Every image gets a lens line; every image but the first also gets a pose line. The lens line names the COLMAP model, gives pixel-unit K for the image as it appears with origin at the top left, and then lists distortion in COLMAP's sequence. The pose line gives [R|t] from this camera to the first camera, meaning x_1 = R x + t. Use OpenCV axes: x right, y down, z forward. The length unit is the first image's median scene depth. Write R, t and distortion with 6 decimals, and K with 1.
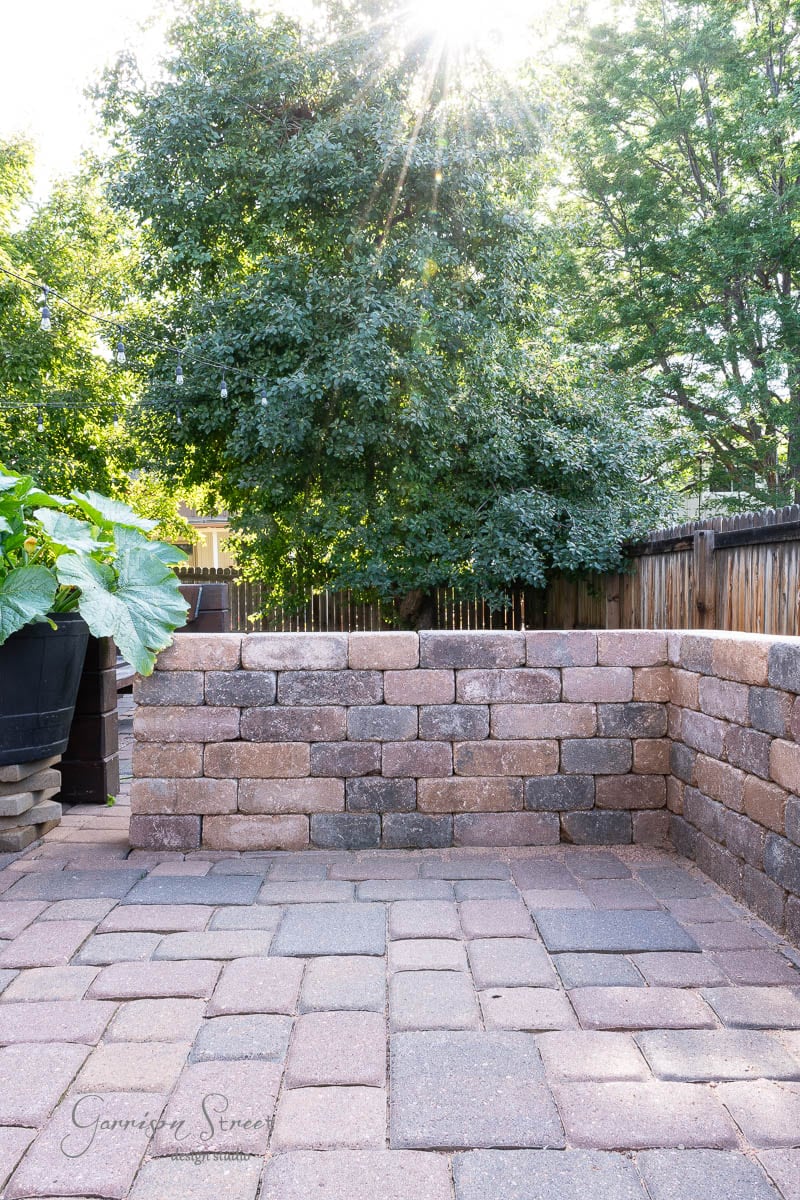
lens RADIAL K [[940.2, 0, 404.8], [0, 940.2, 599.5], [0, 0, 1]] dist [-0.050857, -0.000123]
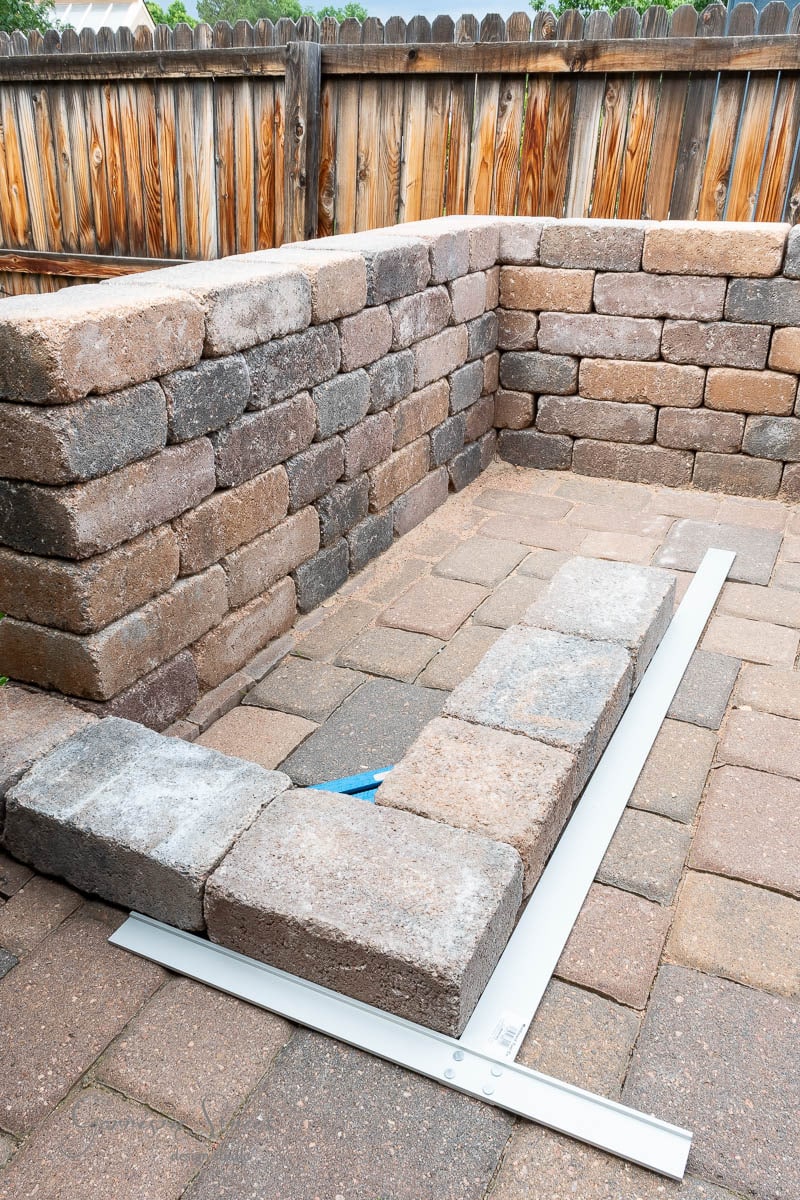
lens RADIAL K [[953.8, 0, 404.7], [0, 953.8, 617.2], [0, 0, 1]] dist [-0.005675, -0.008888]
pose [[0.432023, -0.402344, 0.807140, -0.602989], [-0.002243, 0.894488, 0.447086, -0.031758], [-0.901860, -0.194962, 0.385537, 0.676806]]
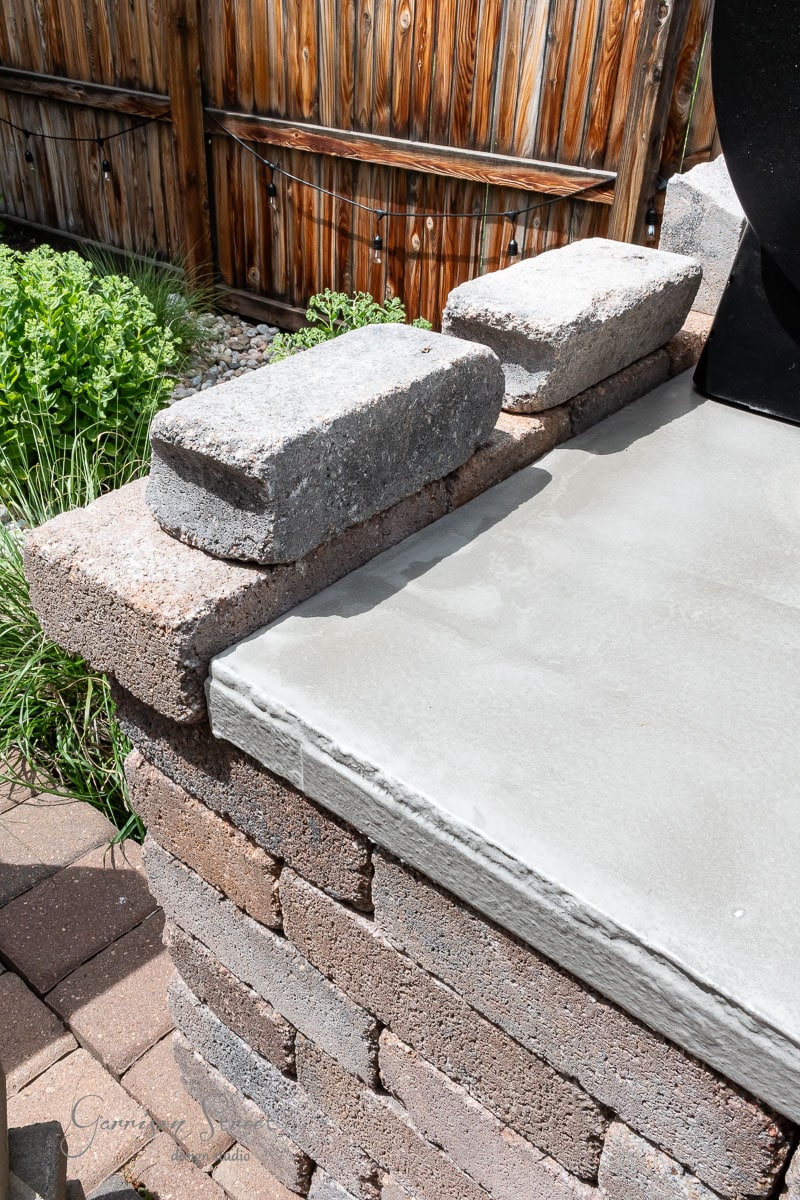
lens RADIAL K [[1063.1, 0, 410.9], [0, 1063.1, 578.5], [0, 0, 1]] dist [-0.002896, -0.010165]
pose [[0.641468, -0.409846, 0.648494, -0.502436], [-0.007224, 0.842065, 0.539328, -0.157517], [-0.767115, -0.350647, 0.537197, 0.834464]]
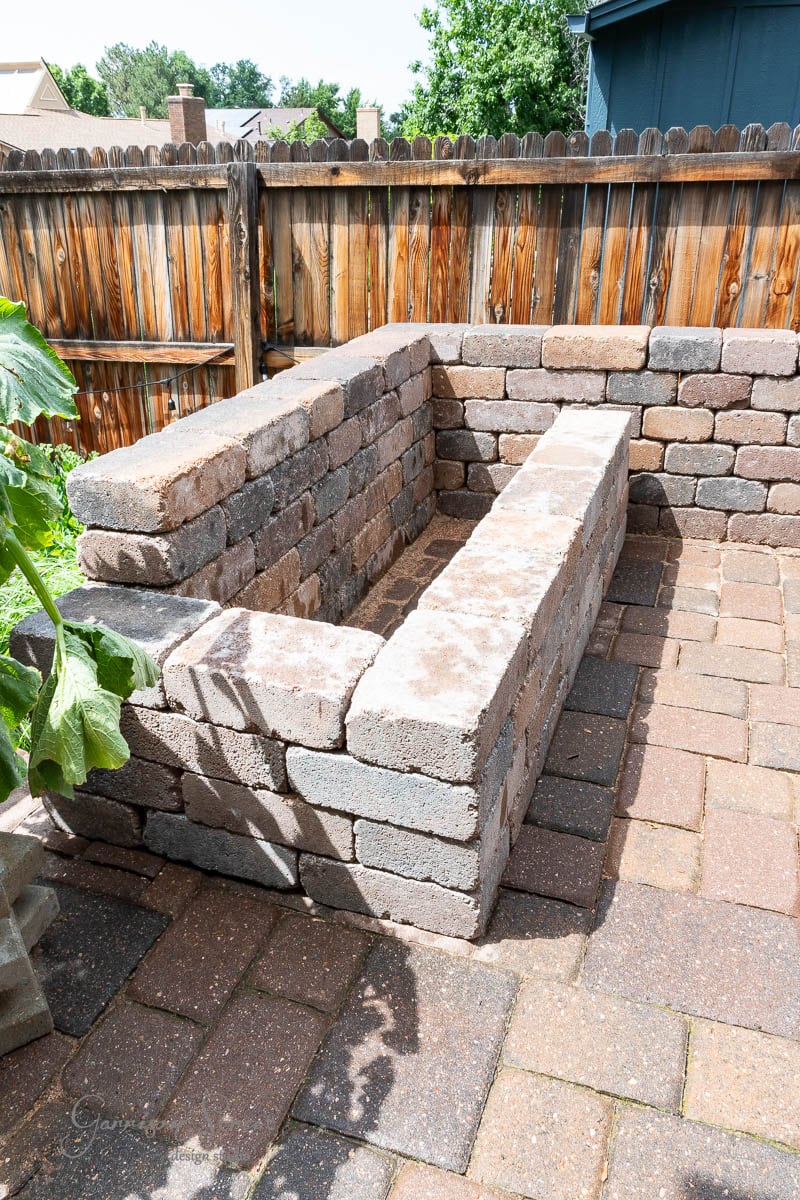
lens RADIAL K [[898.0, 0, 405.9], [0, 898.0, 598.8], [0, 0, 1]] dist [0.001706, -0.039377]
pose [[0.331730, -0.407765, 0.850696, -0.747666], [0.024879, 0.905226, 0.424201, -0.130190], [-0.943046, -0.119556, 0.310436, 0.667153]]
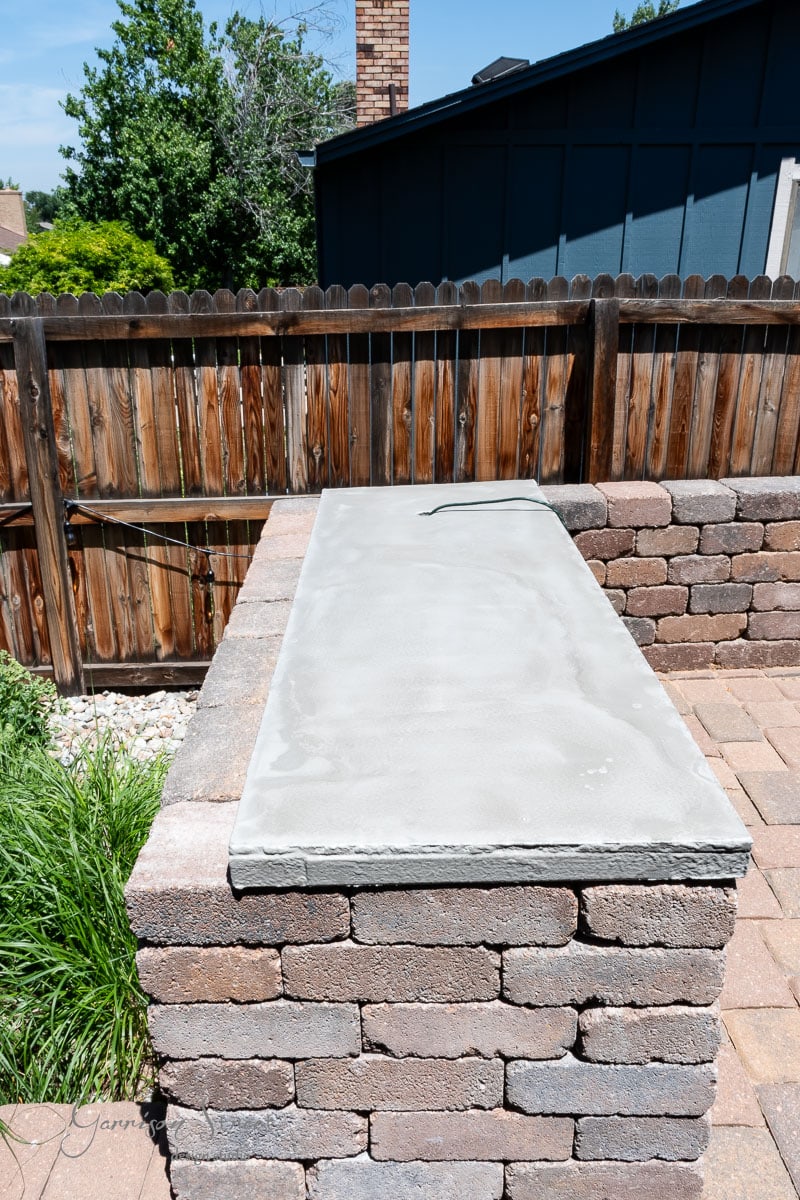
lens RADIAL K [[898.0, 0, 400.3], [0, 898.0, 586.3], [0, 0, 1]] dist [0.001706, -0.039377]
pose [[-0.018220, -0.356503, 0.934117, -0.727372], [0.032936, 0.933551, 0.356929, -0.257431], [-0.999291, 0.037269, -0.005268, 0.935158]]
